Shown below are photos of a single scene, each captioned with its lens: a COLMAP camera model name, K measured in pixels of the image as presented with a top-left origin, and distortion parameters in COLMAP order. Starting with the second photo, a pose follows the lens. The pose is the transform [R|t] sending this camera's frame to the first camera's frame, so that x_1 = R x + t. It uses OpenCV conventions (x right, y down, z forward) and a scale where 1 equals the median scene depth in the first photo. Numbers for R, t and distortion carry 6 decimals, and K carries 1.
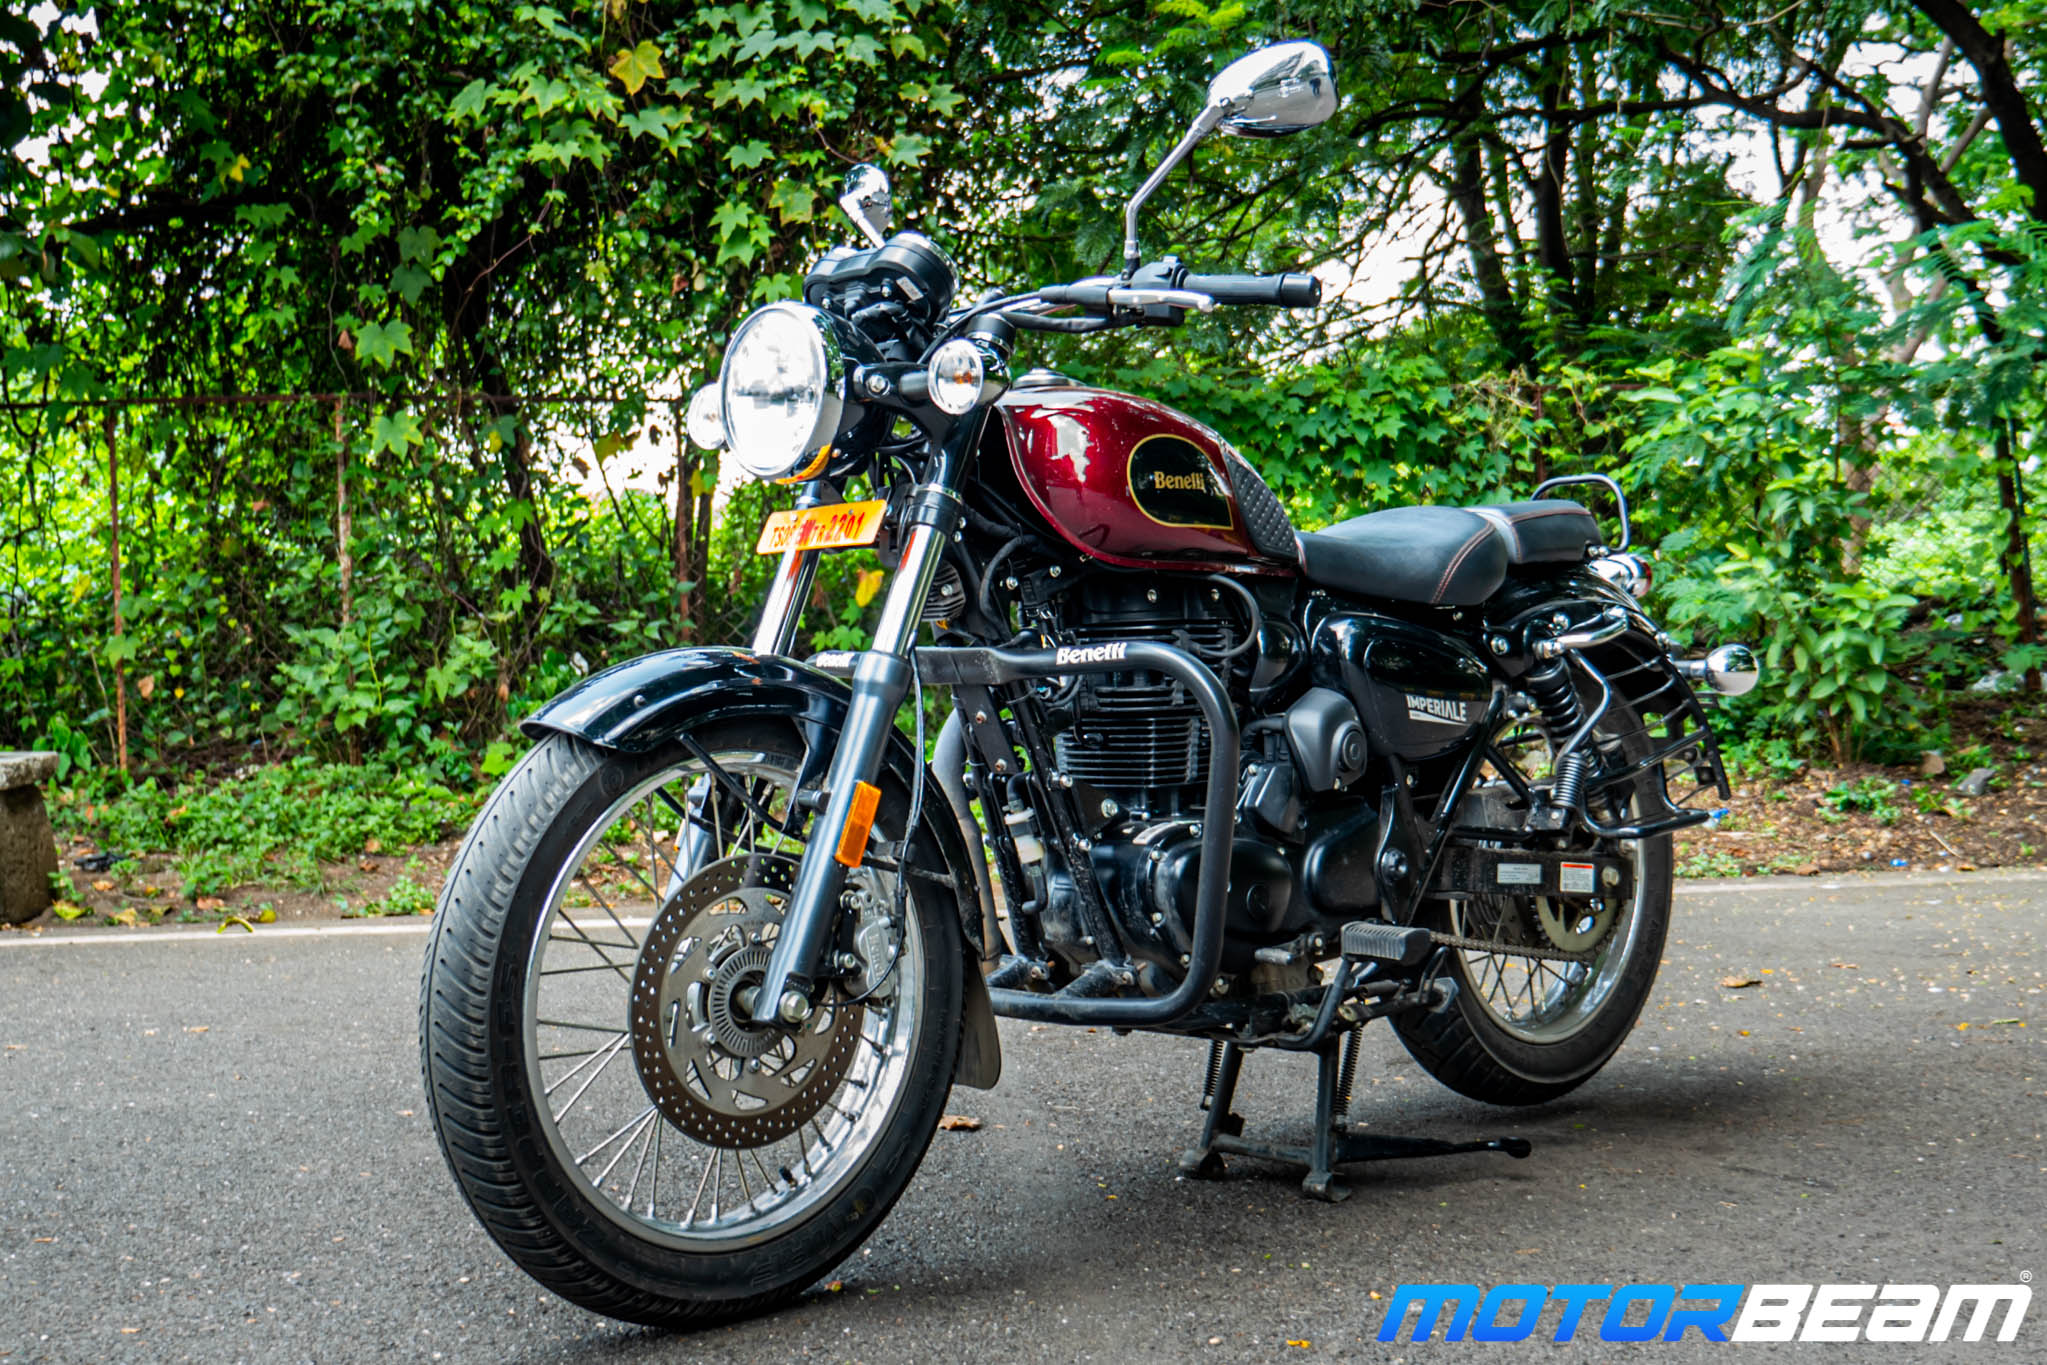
lens RADIAL K [[2391.1, 0, 1017.2], [0, 2391.1, 689.6], [0, 0, 1]] dist [-0.002758, 0.000000]
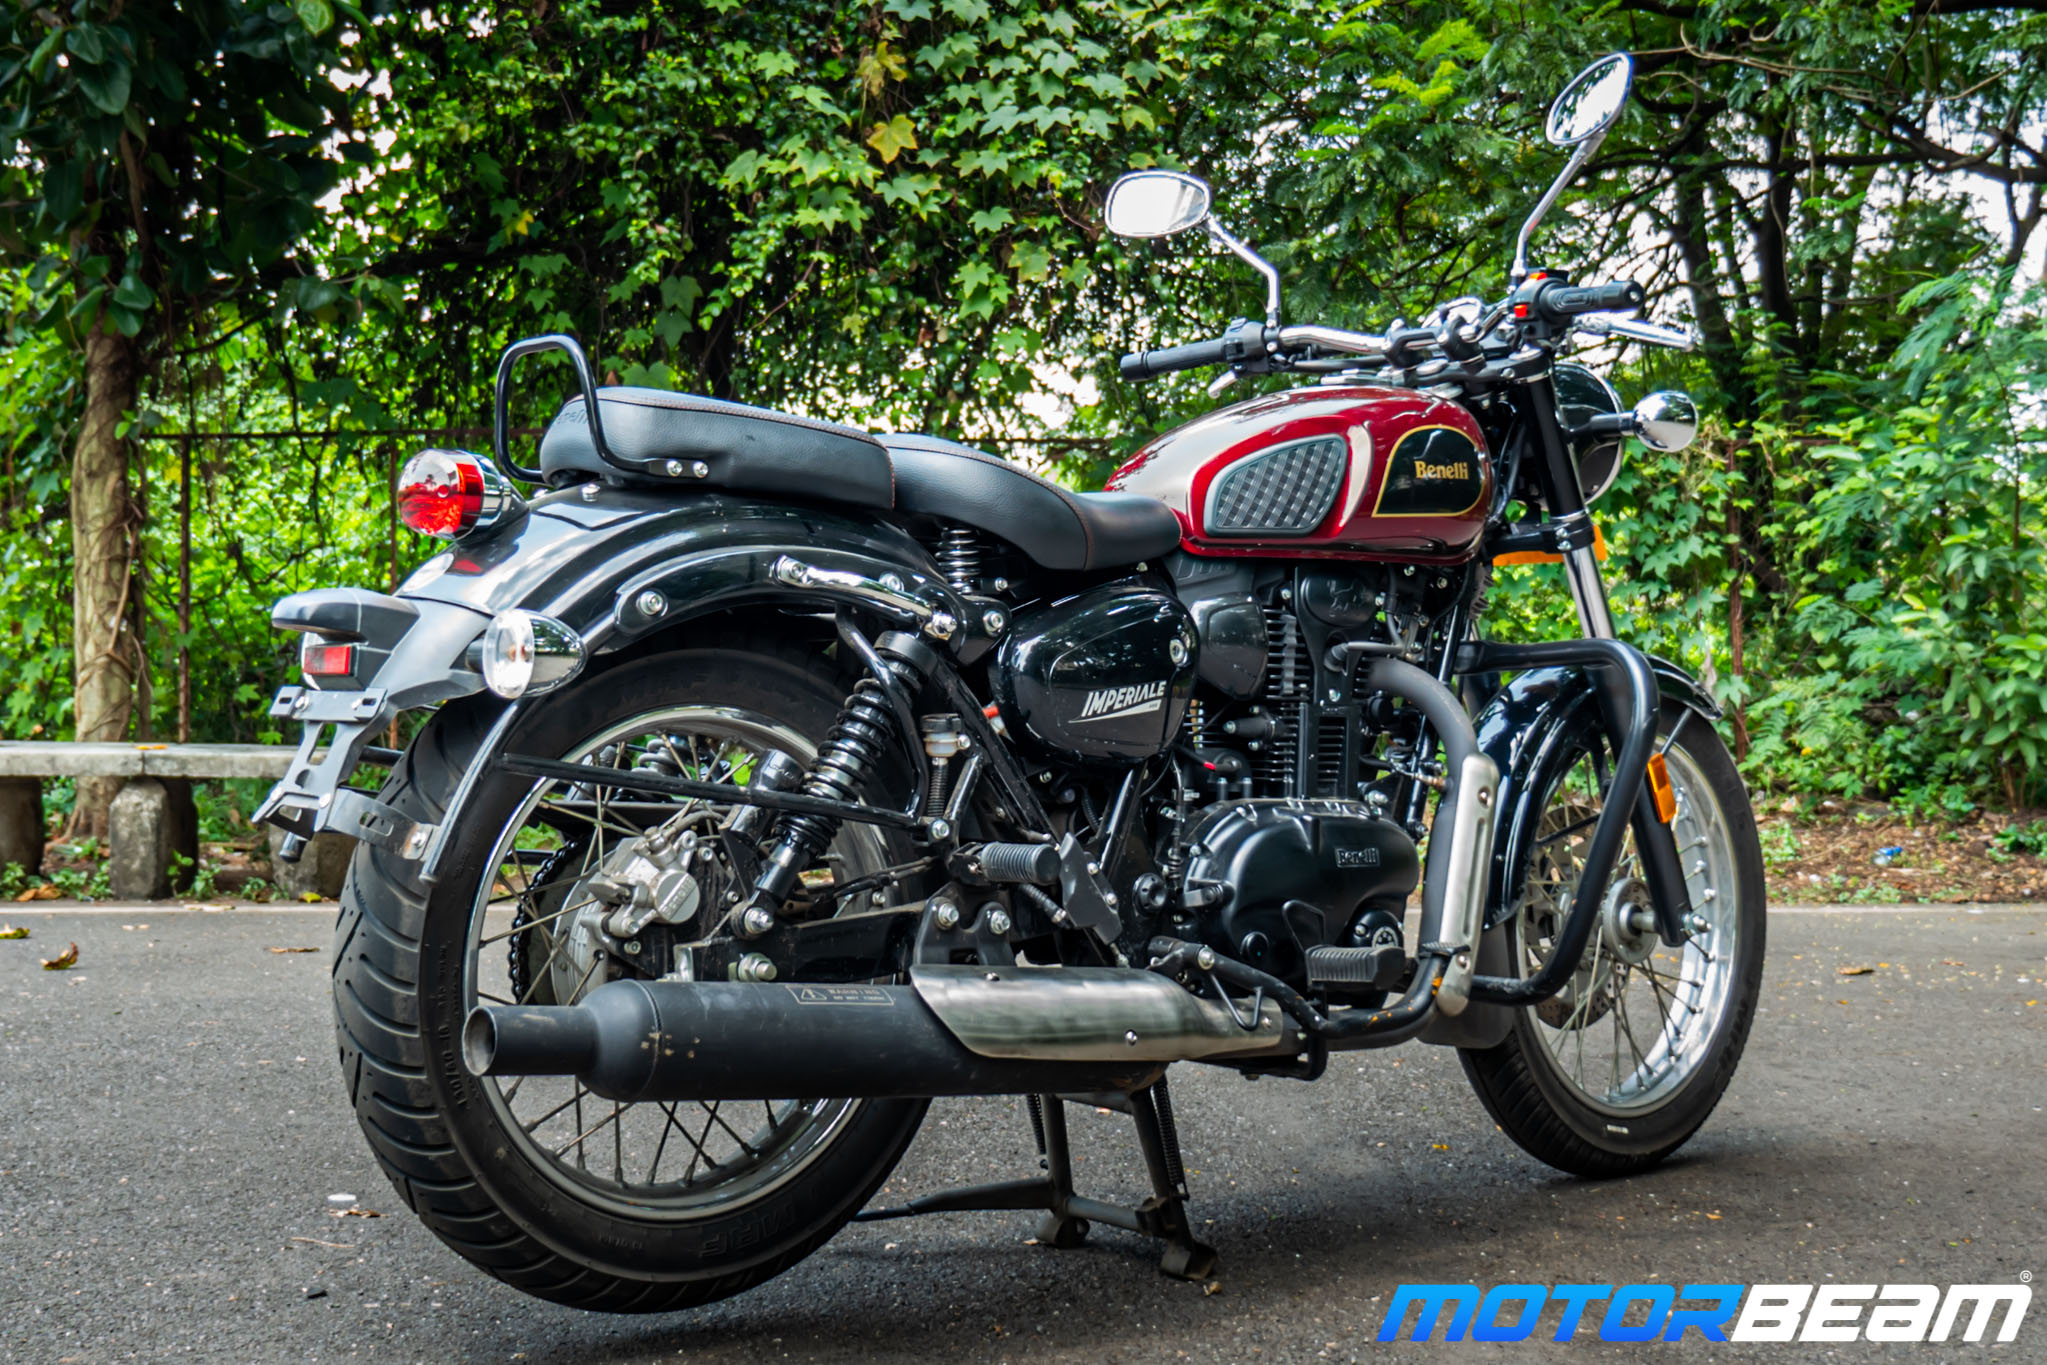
lens RADIAL K [[2547.1, 0, 1030.1], [0, 2547.1, 674.2], [0, 0, 1]] dist [-0.010382, 0.000000]
pose [[0.997202, 0.024270, -0.070701, -0.006520], [-0.026013, 0.999377, -0.023836, 0.010523], [0.070078, 0.025608, 0.997213, -0.142217]]
